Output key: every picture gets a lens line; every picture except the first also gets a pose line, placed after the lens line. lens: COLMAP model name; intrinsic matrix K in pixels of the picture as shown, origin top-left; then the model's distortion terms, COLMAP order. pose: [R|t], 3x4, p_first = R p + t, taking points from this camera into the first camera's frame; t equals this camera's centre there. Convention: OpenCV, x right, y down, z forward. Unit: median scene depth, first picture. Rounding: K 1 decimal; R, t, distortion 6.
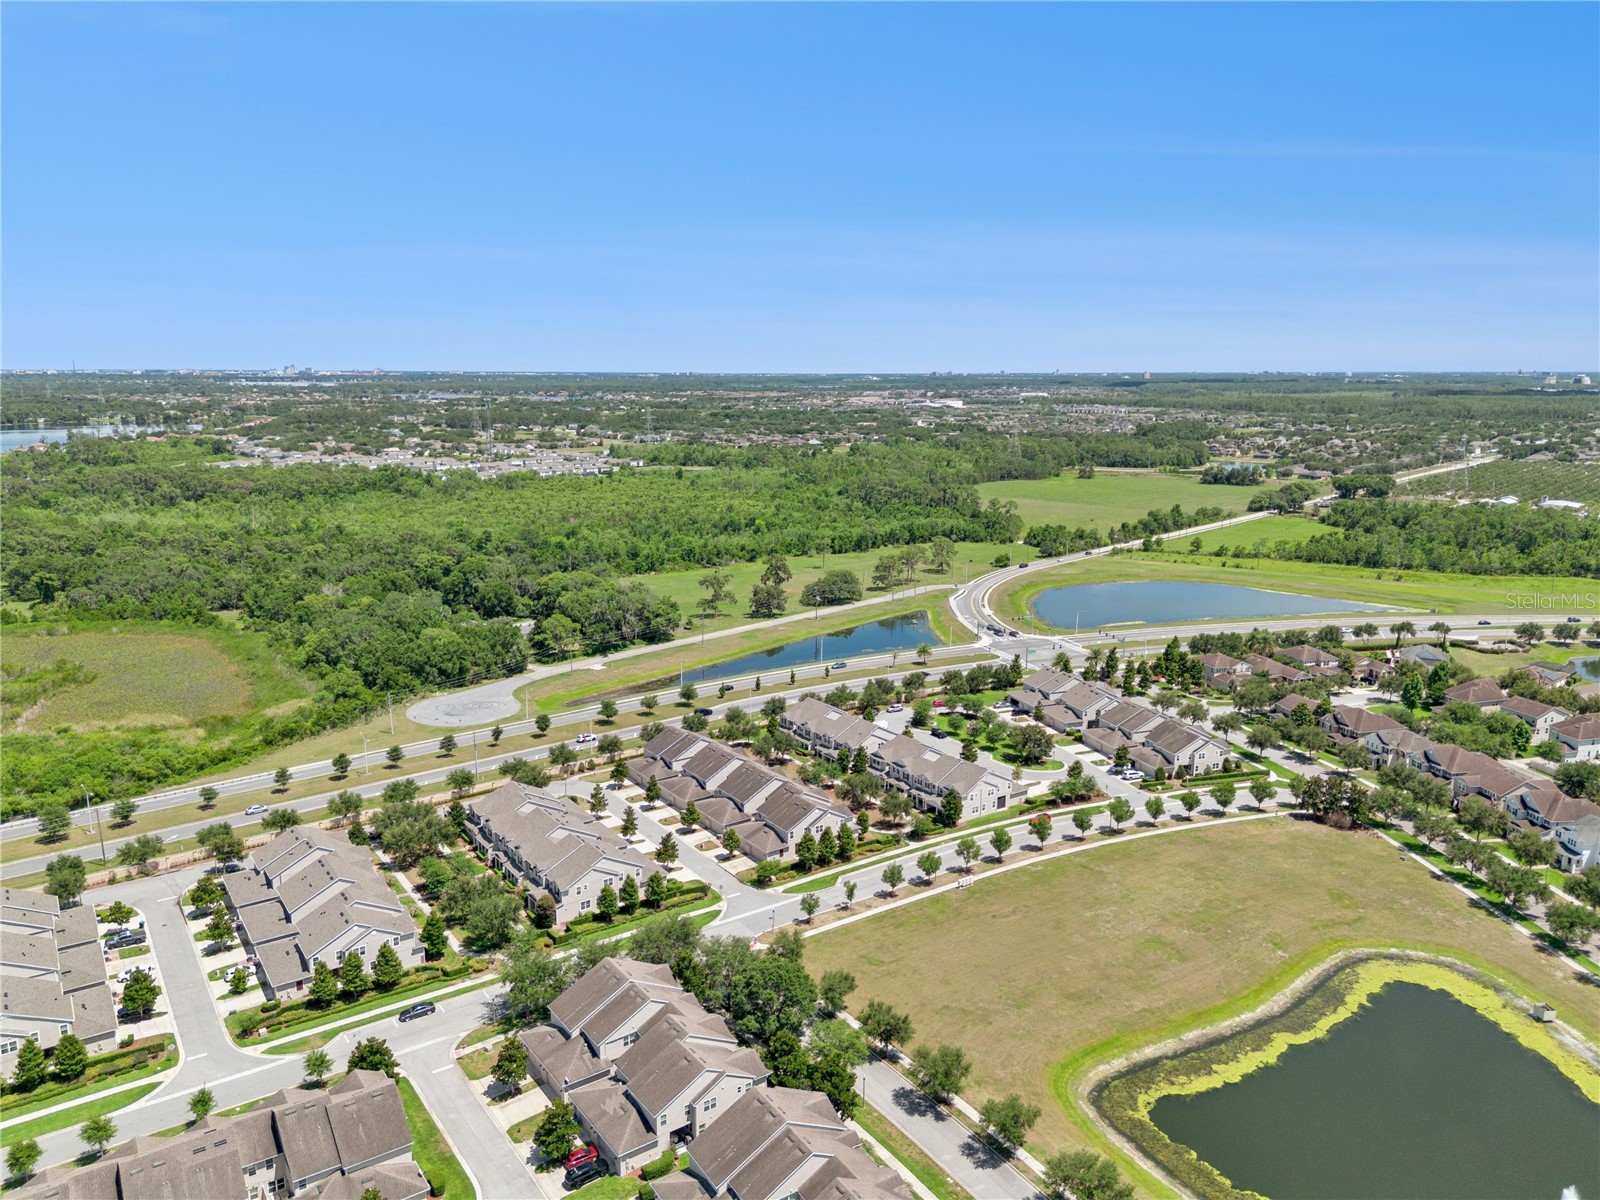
lens RADIAL K [[1145.9, 0, 801.8], [0, 1145.9, 591.9], [0, 0, 1]] dist [0.082580, -0.082290]
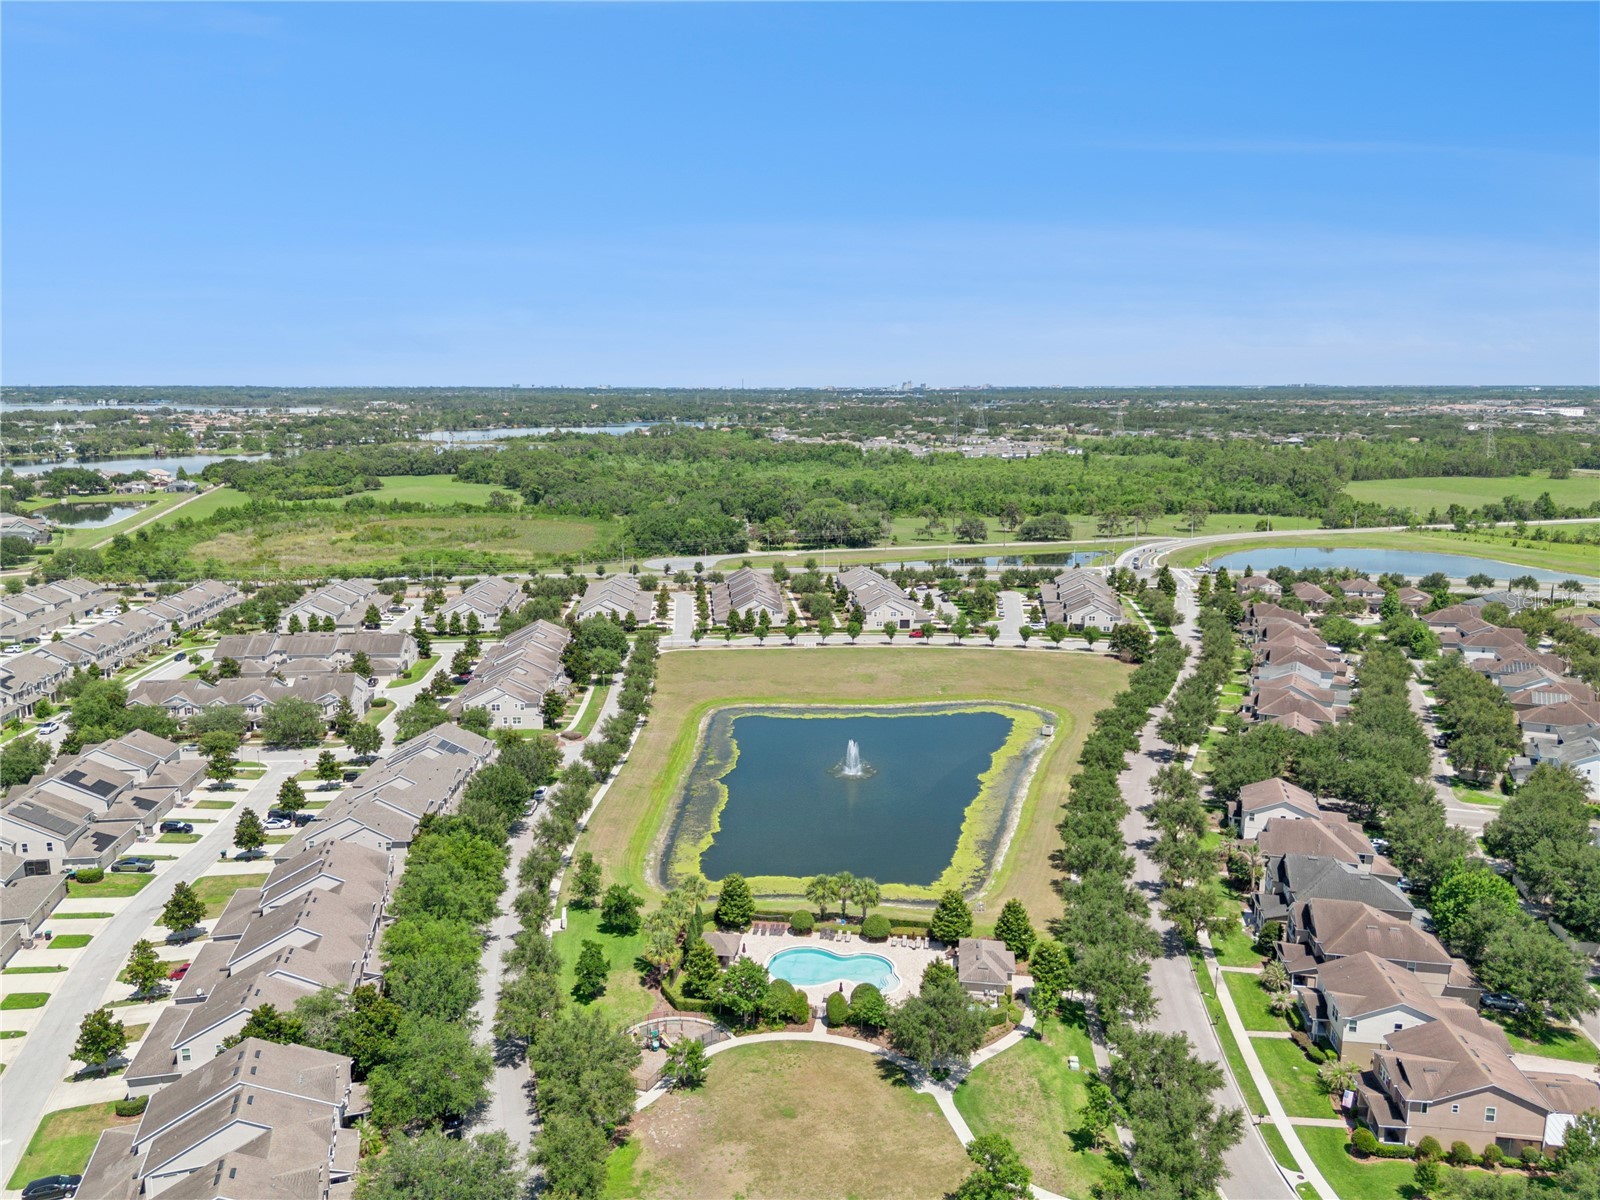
lens RADIAL K [[1145.9, 0, 801.8], [0, 1145.9, 591.9], [0, 0, 1]] dist [0.082580, -0.082290]
pose [[0.874559, 0.084787, -0.477449, 0.683499], [-0.090582, 0.995829, 0.010921, 0.128777], [0.476383, 0.033697, 0.878592, -0.291338]]
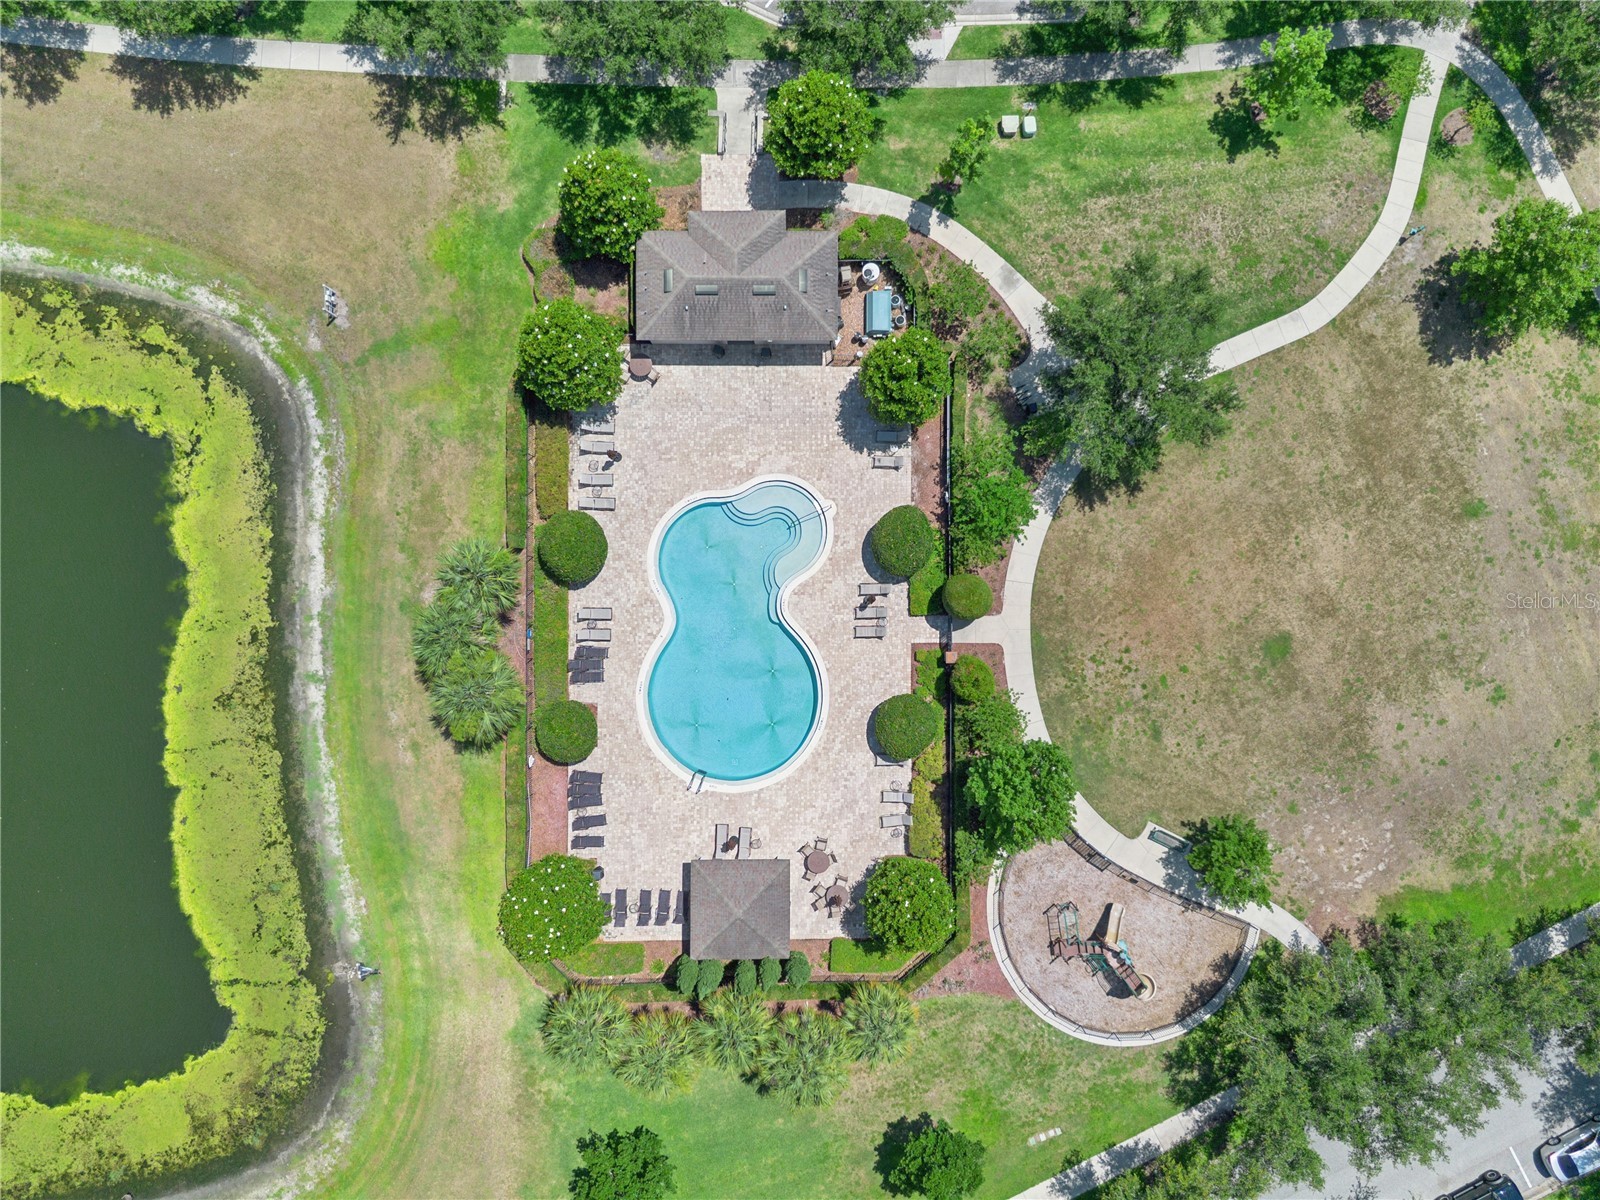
lens RADIAL K [[1145.1, 0, 805.4], [0, 1145.1, 600.8], [0, 0, 1]] dist [0.055159, -0.041422]
pose [[0.350143, -0.936481, 0.020058, 0.456263], [0.158841, 0.080465, 0.984020, 0.077798], [-0.923130, -0.341362, 0.176926, 0.150321]]
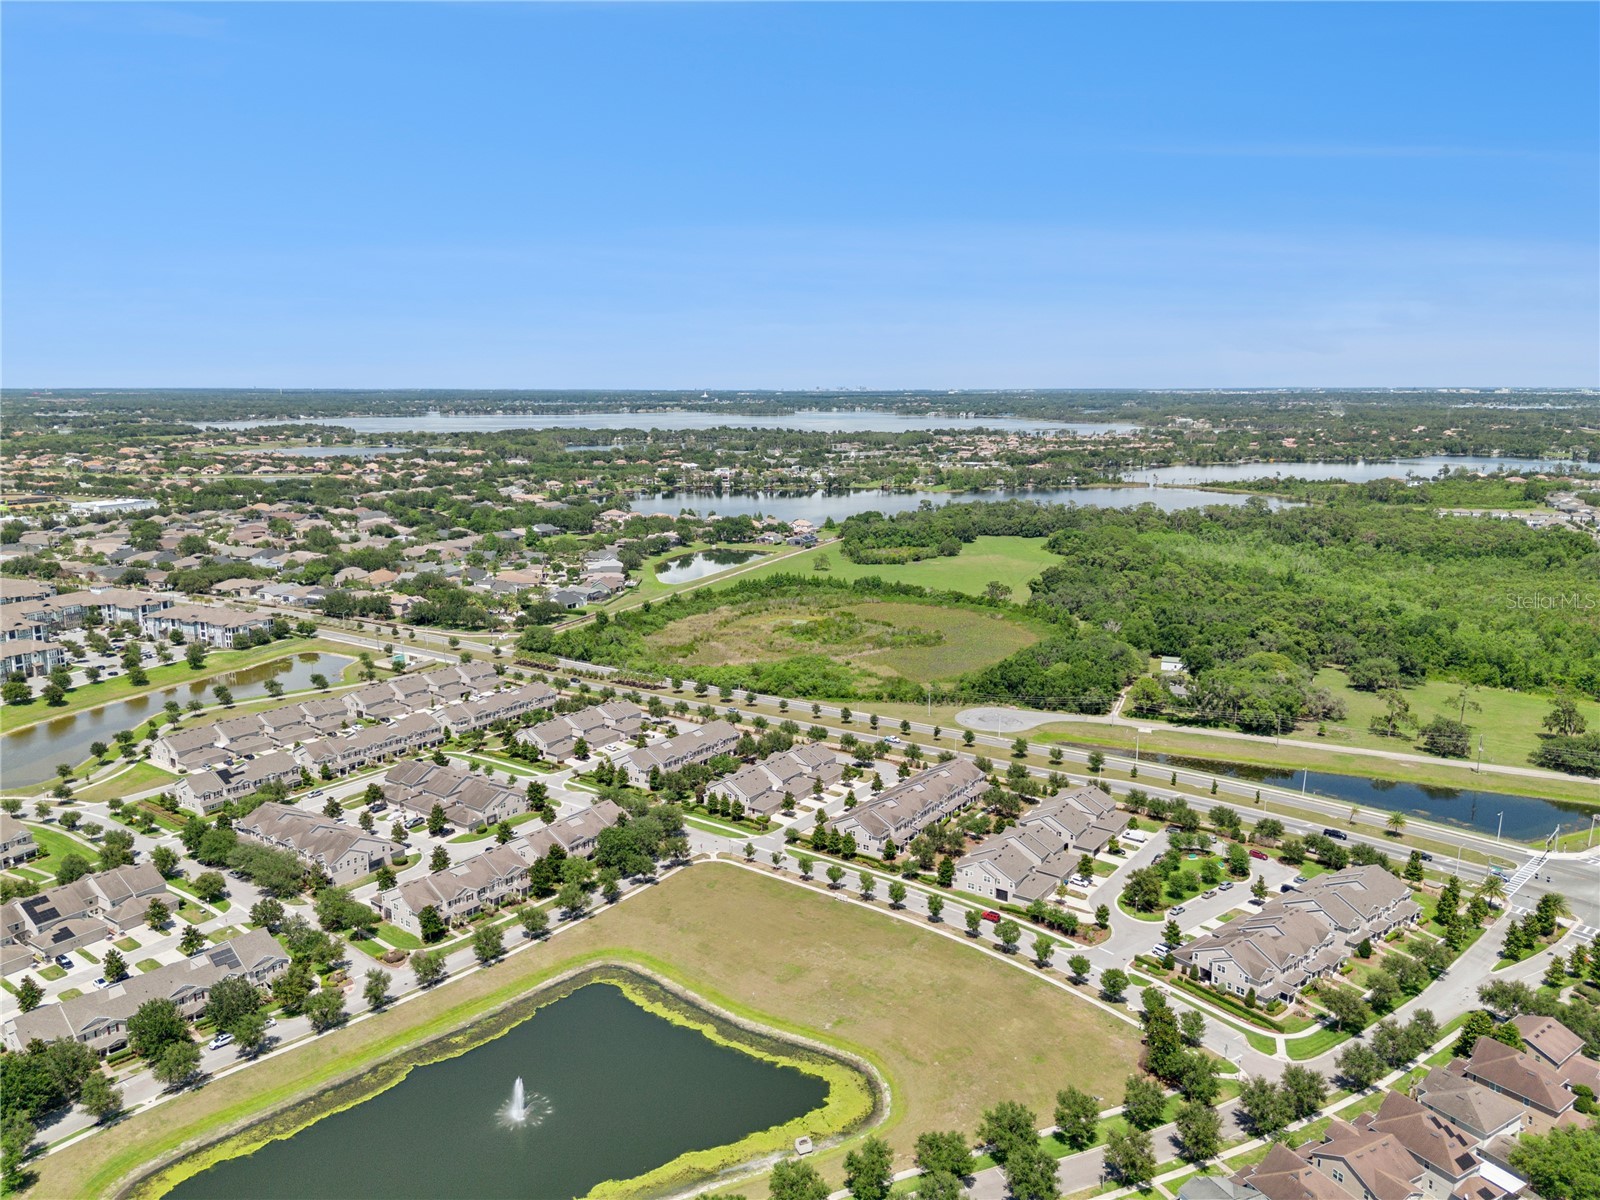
lens RADIAL K [[1145.9, 0, 801.8], [0, 1145.9, 591.9], [0, 0, 1]] dist [0.082580, -0.082290]
pose [[0.331332, 0.170536, -0.927975, 1.032311], [-0.181937, 0.976619, 0.114515, -0.189304], [0.925807, 0.130890, 0.354612, 0.346390]]
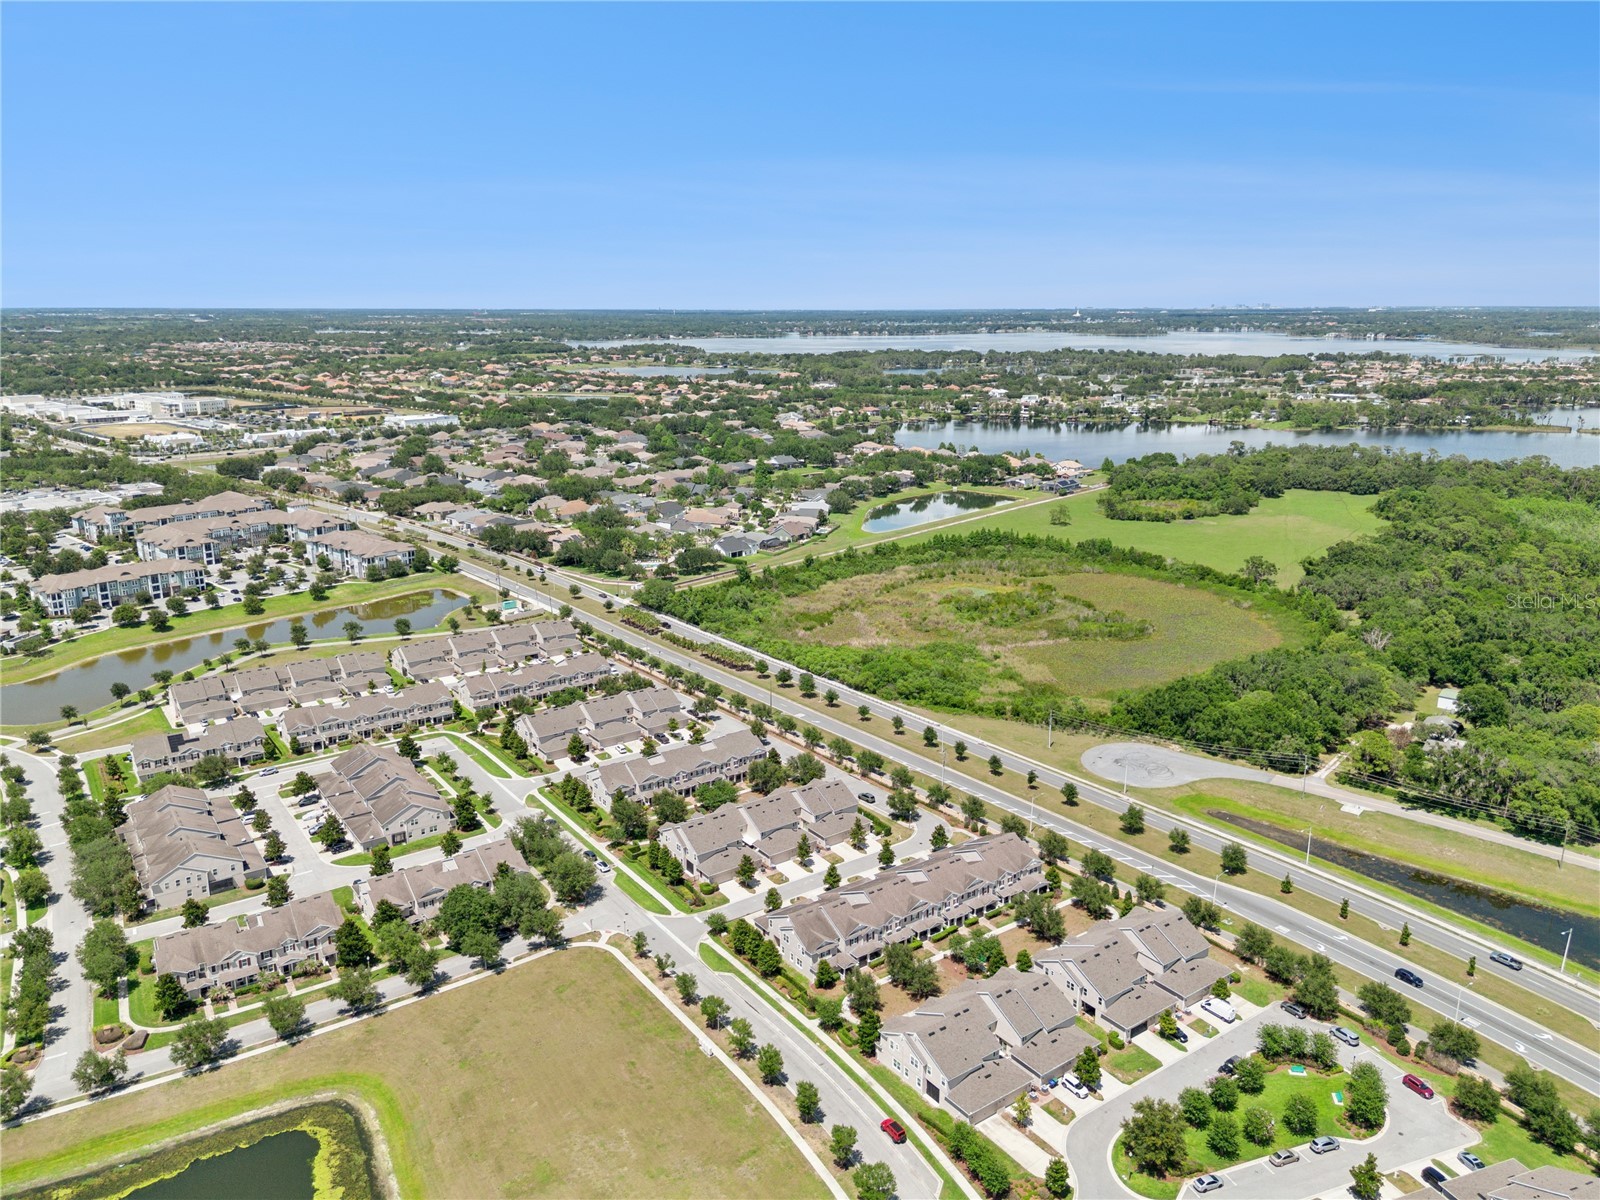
lens RADIAL K [[1145.1, 0, 805.4], [0, 1145.1, 600.8], [0, 0, 1]] dist [0.055159, -0.041422]
pose [[0.014564, 0.253181, -0.967309, 0.751180], [-0.191534, 0.950204, 0.245820, -0.263669], [0.981378, 0.181693, 0.062332, 0.755366]]
